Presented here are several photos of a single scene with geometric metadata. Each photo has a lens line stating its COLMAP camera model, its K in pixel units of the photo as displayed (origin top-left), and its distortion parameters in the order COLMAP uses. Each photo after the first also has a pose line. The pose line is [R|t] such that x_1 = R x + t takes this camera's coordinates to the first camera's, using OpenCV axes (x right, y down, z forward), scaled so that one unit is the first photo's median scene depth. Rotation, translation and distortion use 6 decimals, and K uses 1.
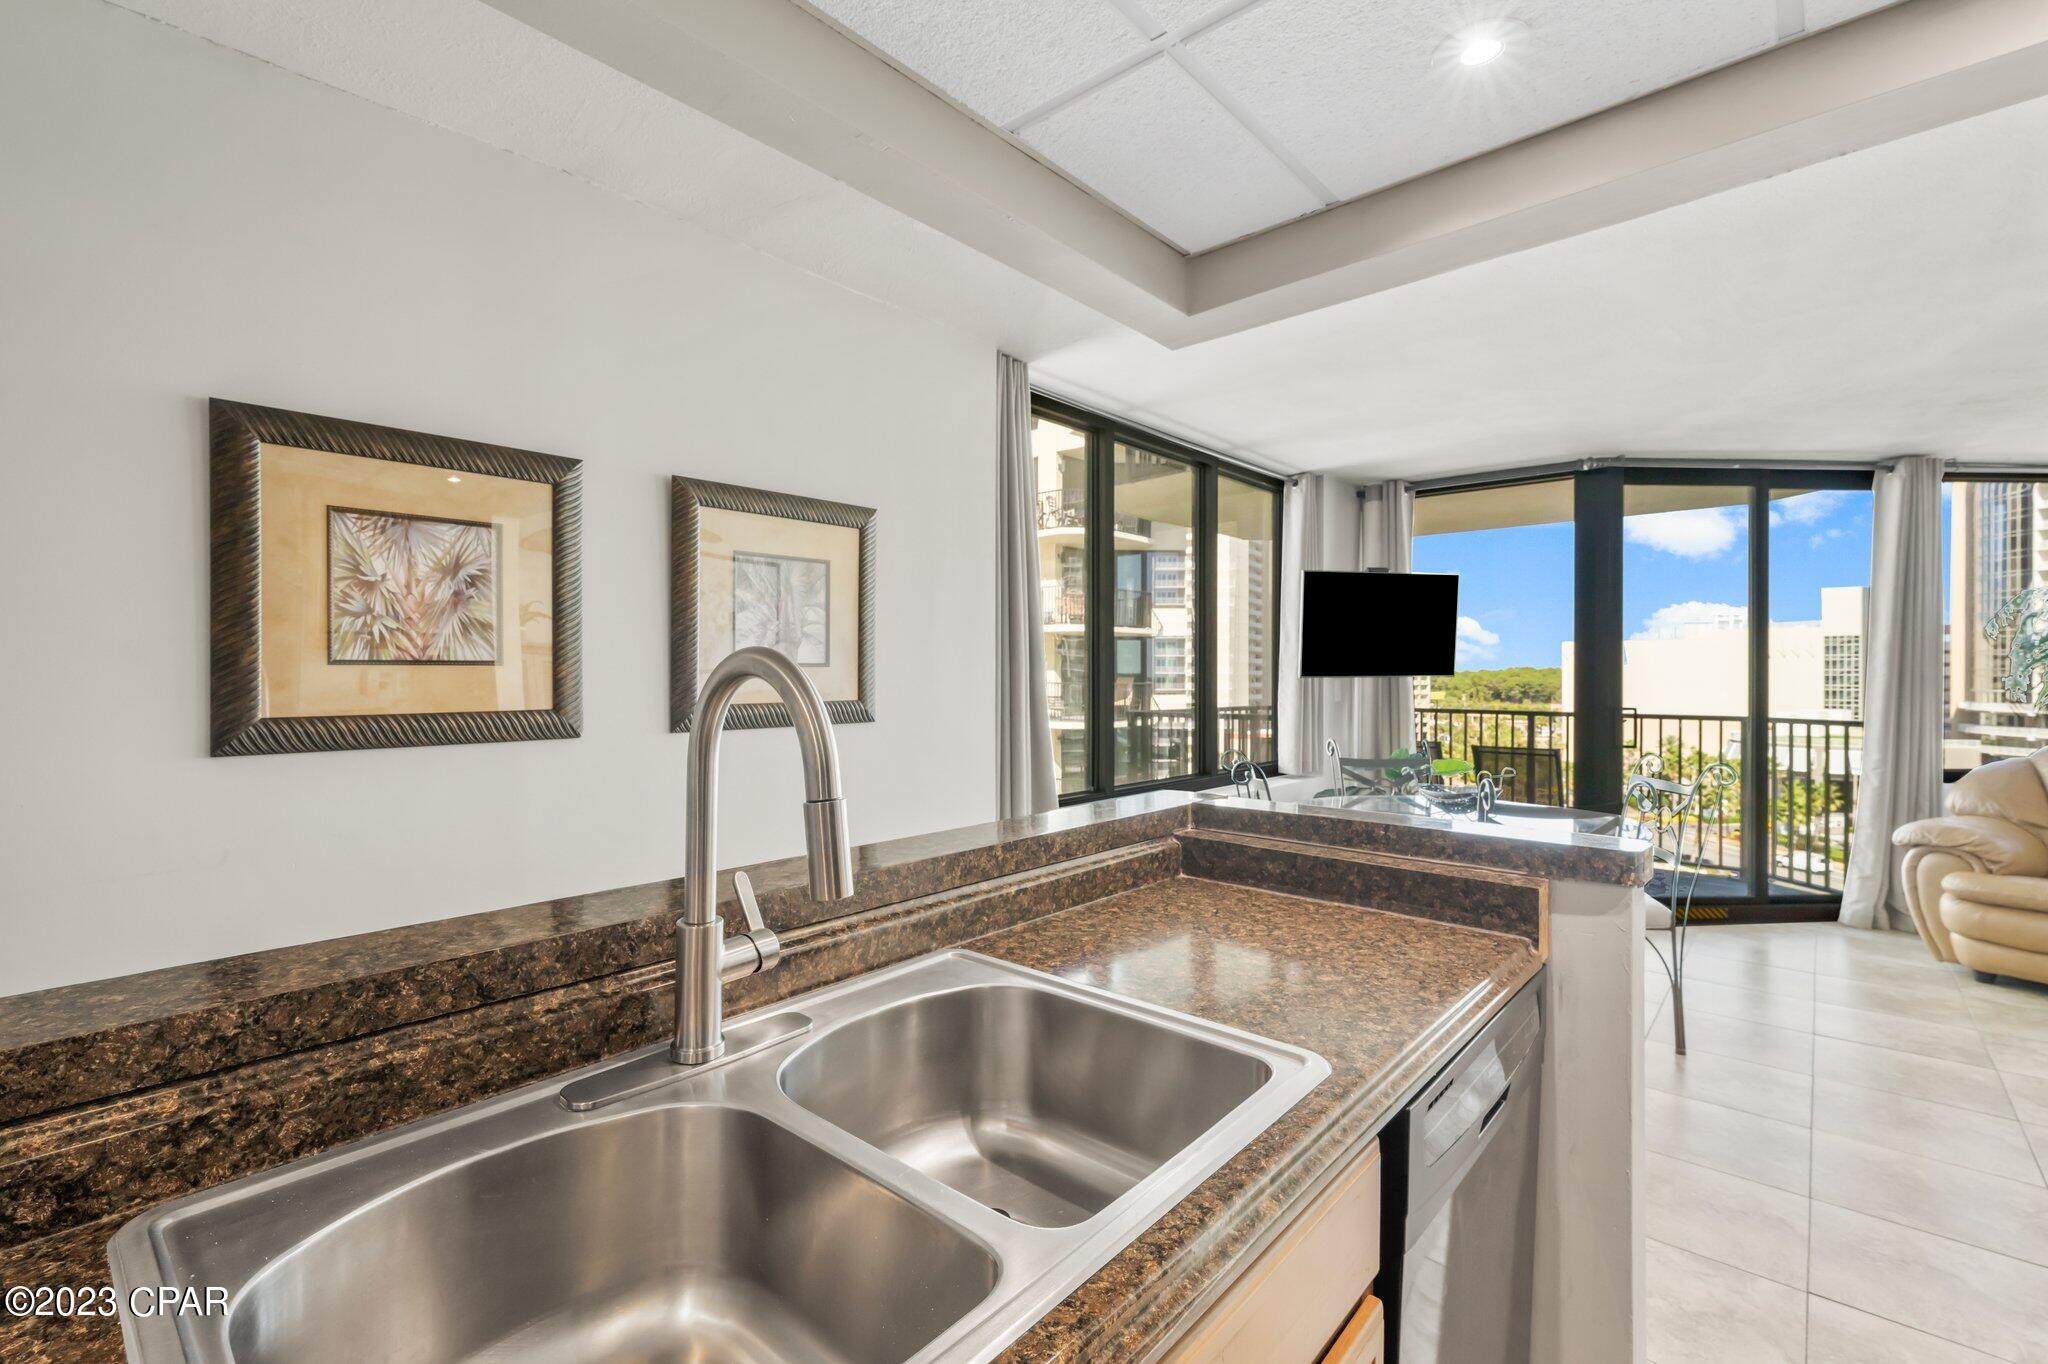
lens RADIAL K [[919.7, 0, 1024.4], [0, 919.7, 673.8], [0, 0, 1]] dist [0.000627, 0.001515]
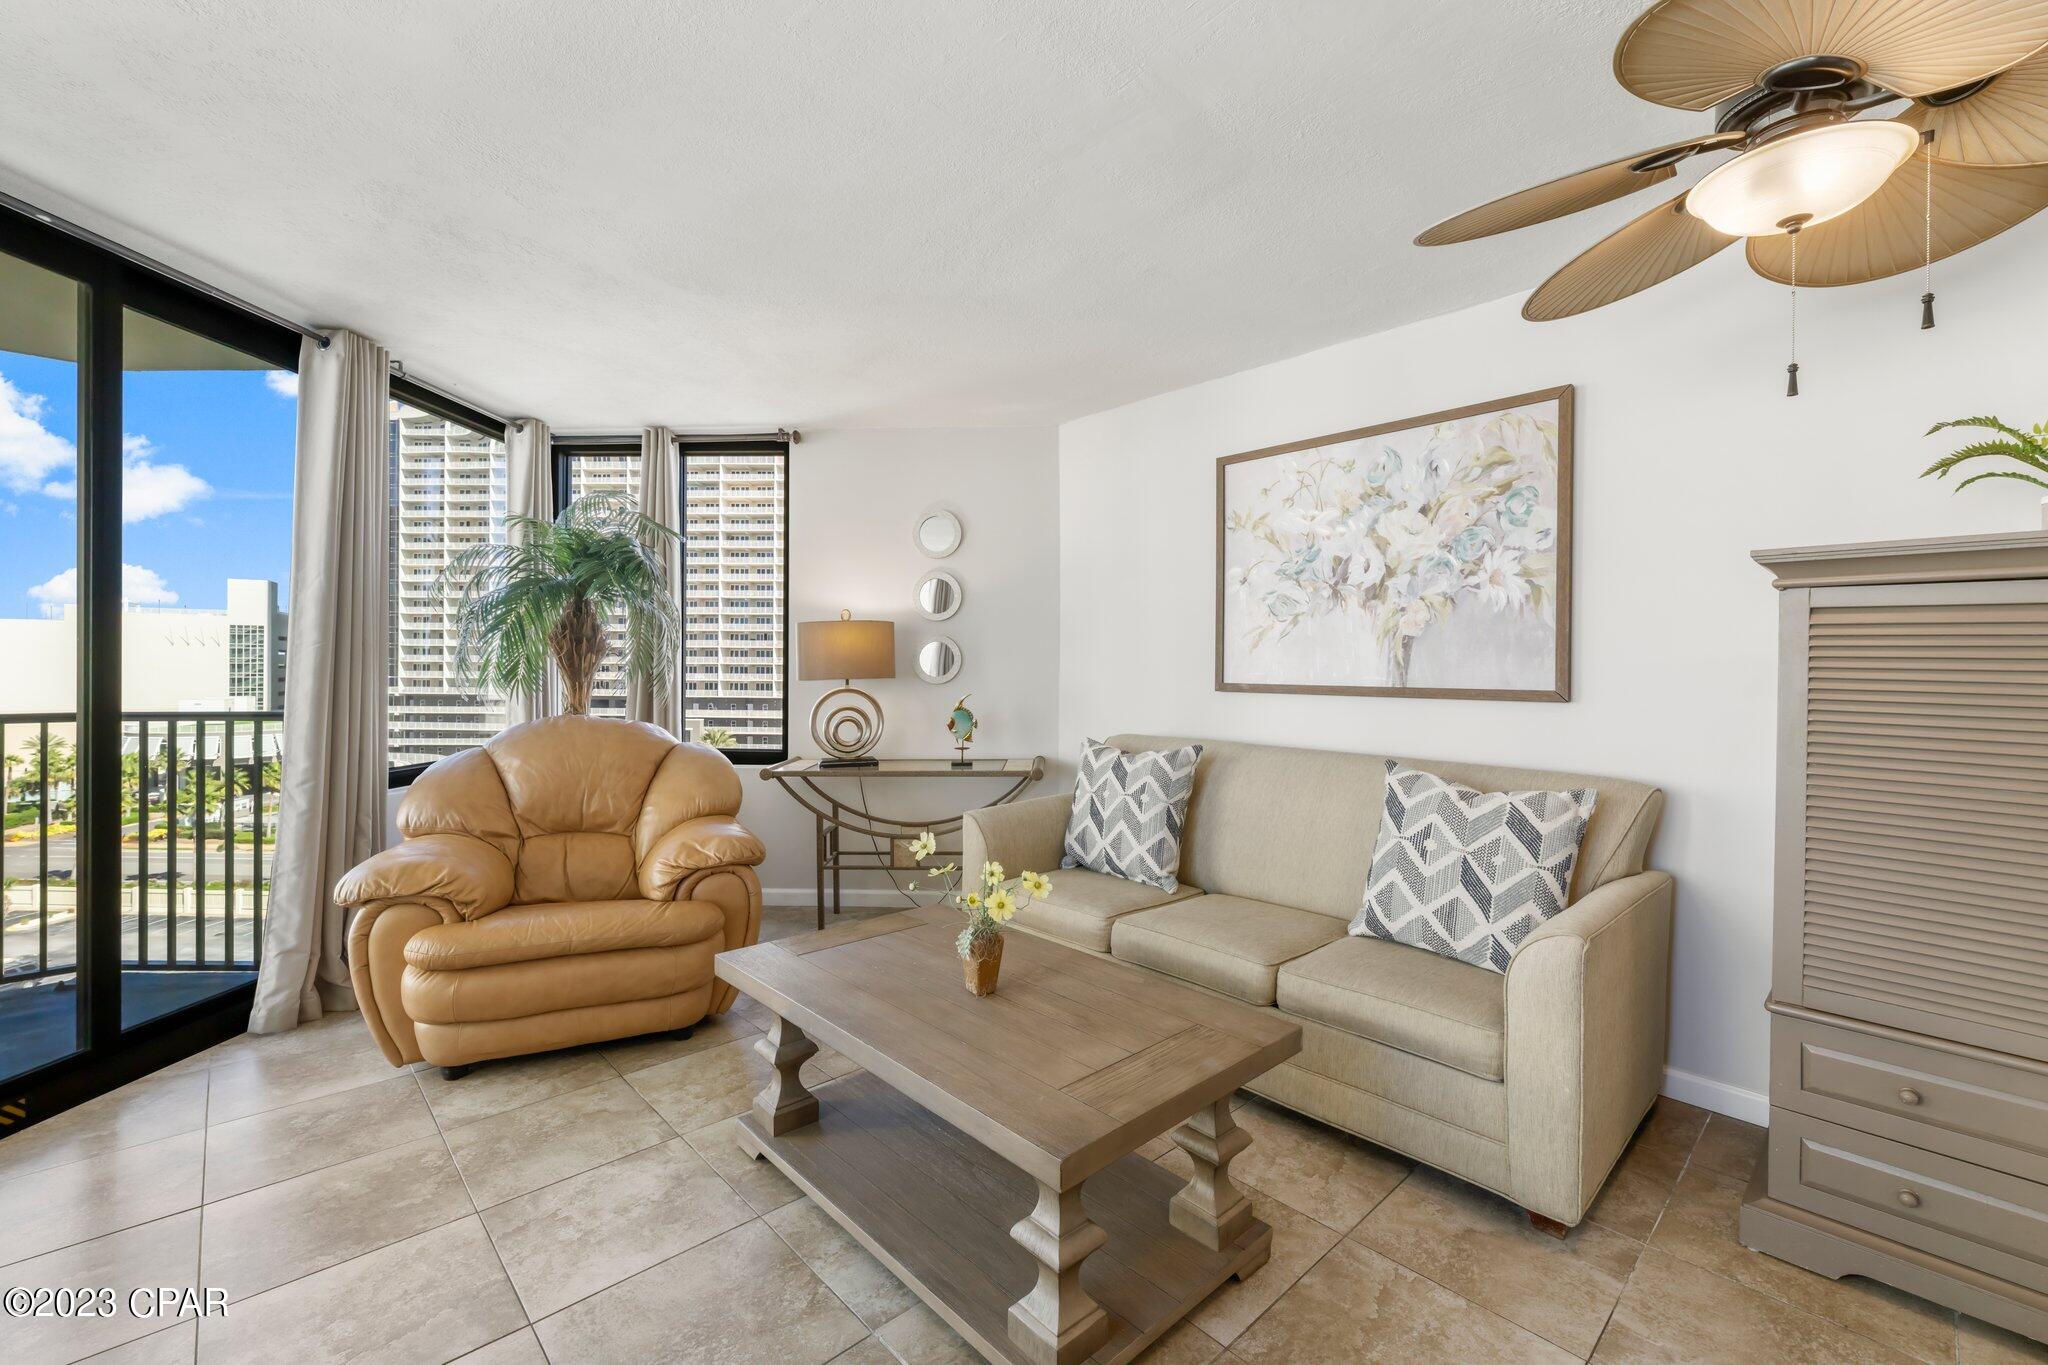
lens RADIAL K [[851.1, 0, 1025.9], [0, 851.1, 671.5], [0, 0, 1]] dist [0.000845, -0.002043]
pose [[0.103209, -0.004295, 0.994650, 0.359889], [-0.006650, 0.999965, 0.005008, 0.015661], [-0.994637, -0.007132, 0.103177, 0.409540]]
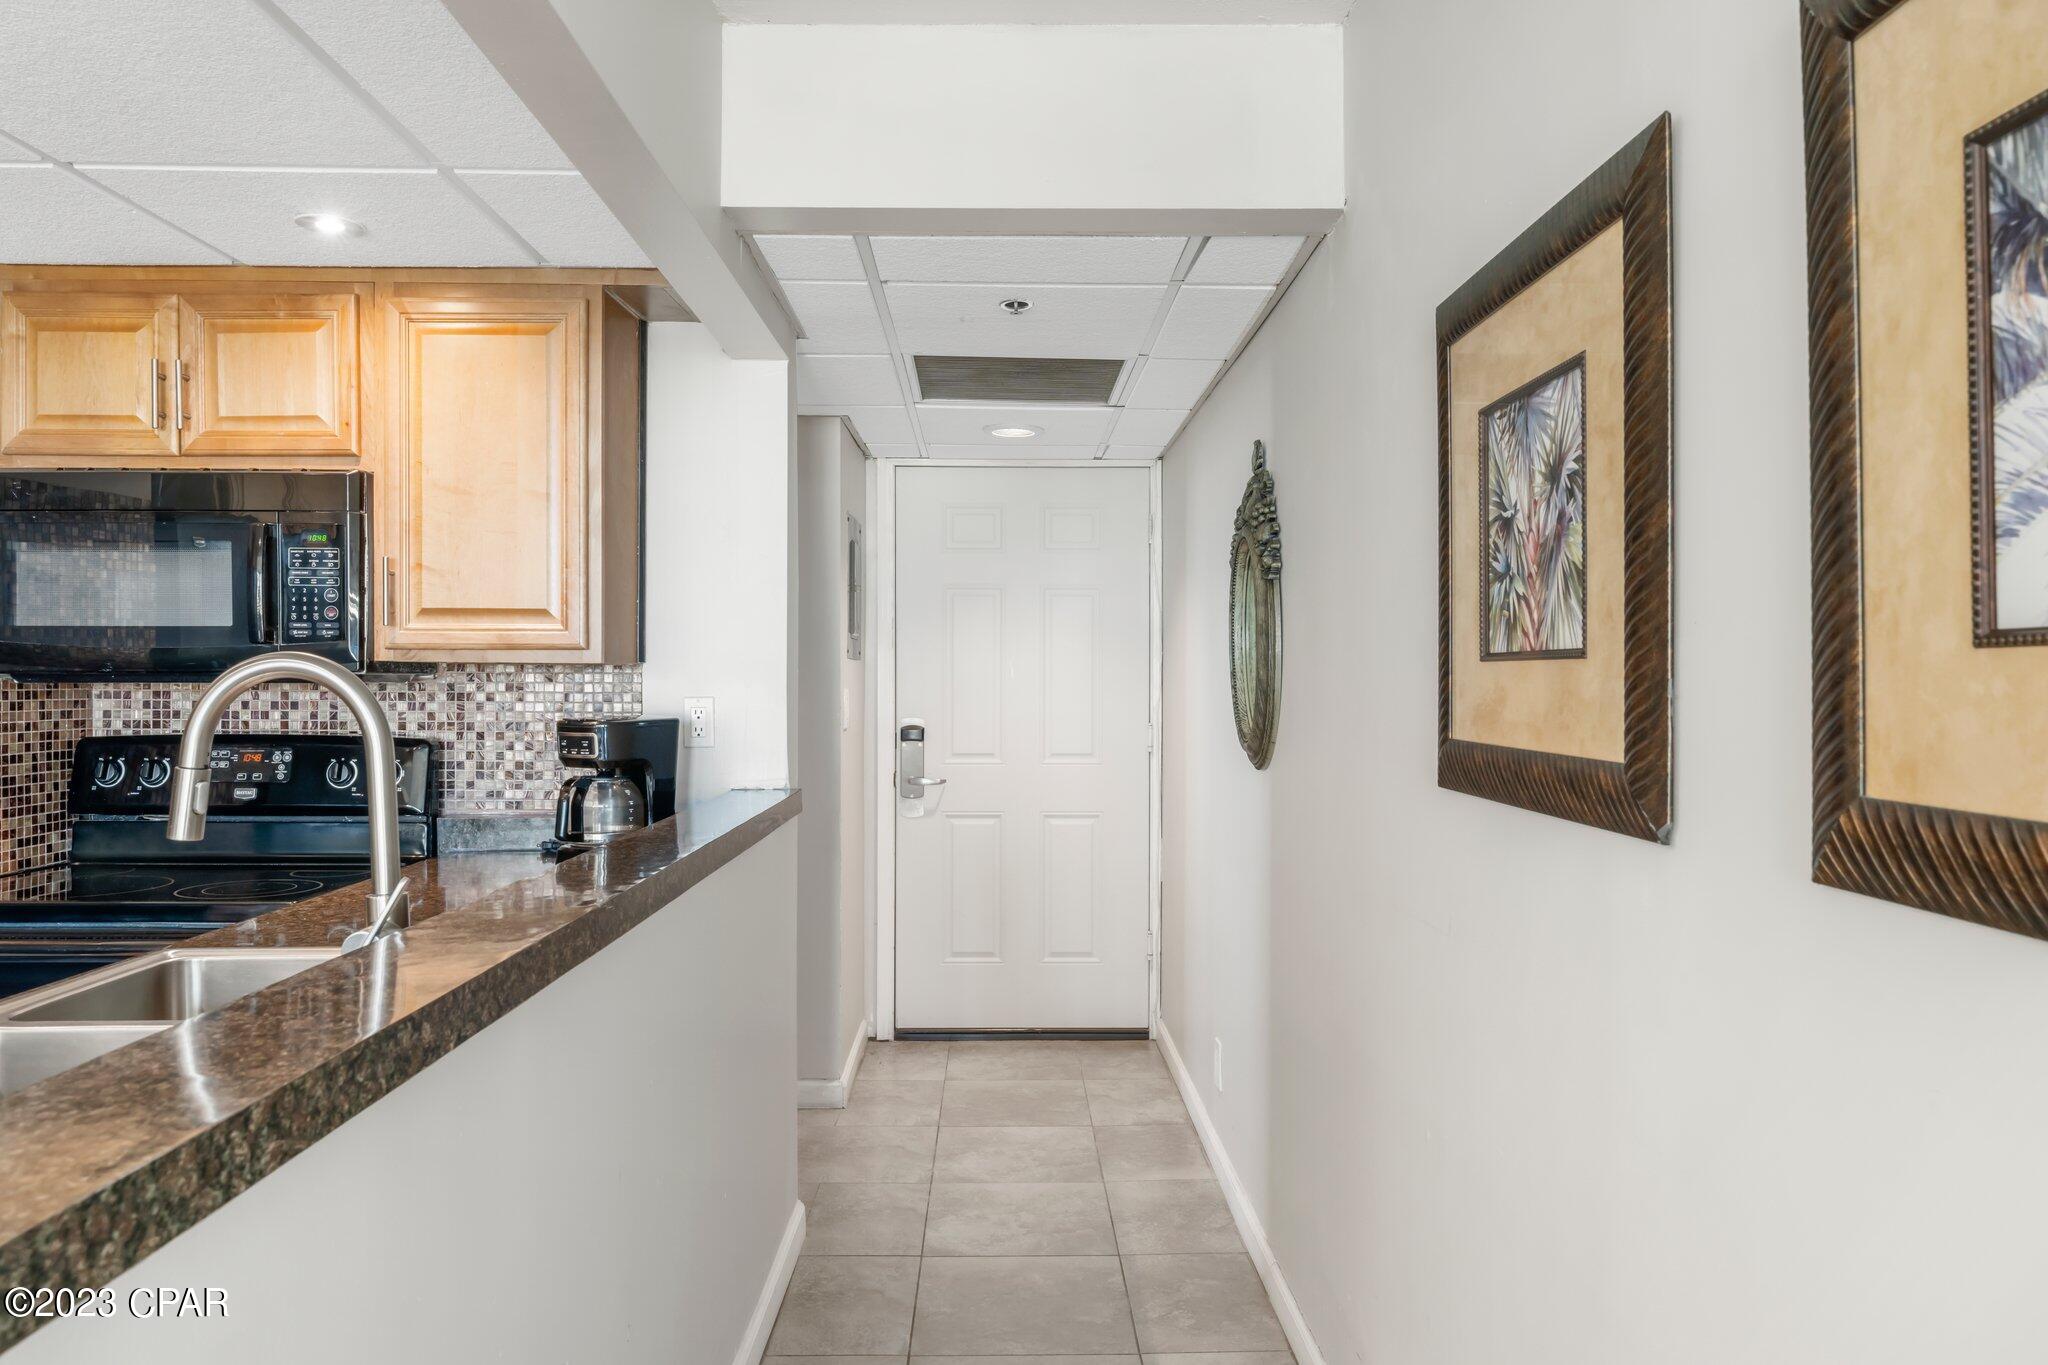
lens RADIAL K [[1373.7, 0, 1019.8], [0, 1373.7, 674.3], [0, 0, 1]] dist [0.010565, -0.003119]
pose [[-0.740566, 0.000390, -0.671983, 0.042308], [-0.000439, 0.999999, 0.001064, -0.000248], [0.671983, 0.001083, -0.740566, 0.538671]]
